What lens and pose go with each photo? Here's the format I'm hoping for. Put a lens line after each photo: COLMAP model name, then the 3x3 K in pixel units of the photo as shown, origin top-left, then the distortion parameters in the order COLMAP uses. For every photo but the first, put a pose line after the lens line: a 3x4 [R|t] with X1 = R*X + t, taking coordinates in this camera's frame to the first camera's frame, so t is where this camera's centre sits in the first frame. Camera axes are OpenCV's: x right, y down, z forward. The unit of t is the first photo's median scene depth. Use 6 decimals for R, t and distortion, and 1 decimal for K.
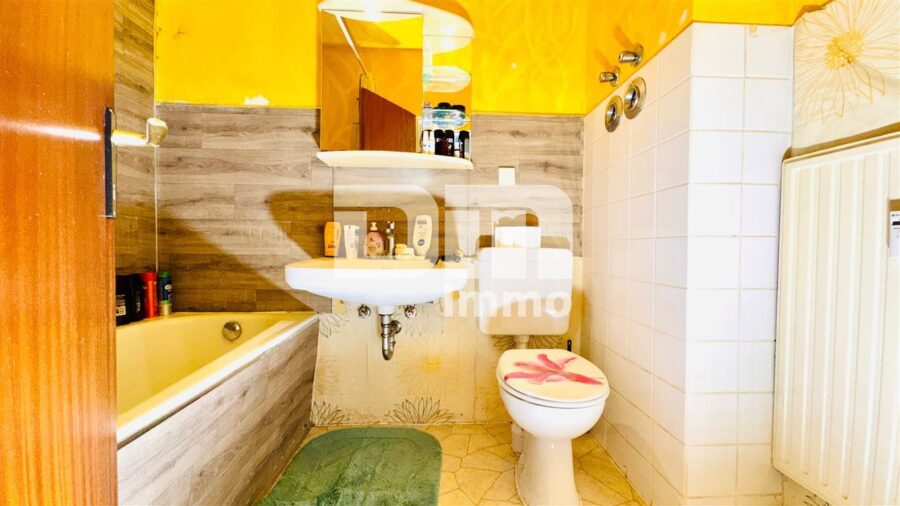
lens RADIAL K [[355.9, 0, 447.8], [0, 355.9, 255.7], [0, 0, 1]] dist [0.013794, 0.000714]
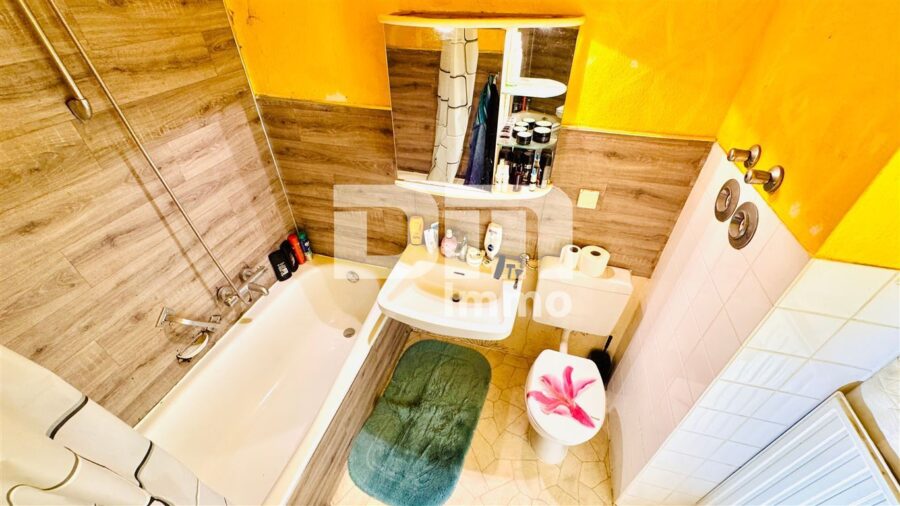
lens RADIAL K [[355.9, 0, 449.3], [0, 355.9, 257.1], [0, 0, 1]] dist [0.013794, 0.000714]
pose [[0.950513, 0.185509, -0.249222, 0.085244], [0.002219, 0.798096, 0.602526, -0.683603], [0.310677, -0.573262, 0.758189, 0.108084]]
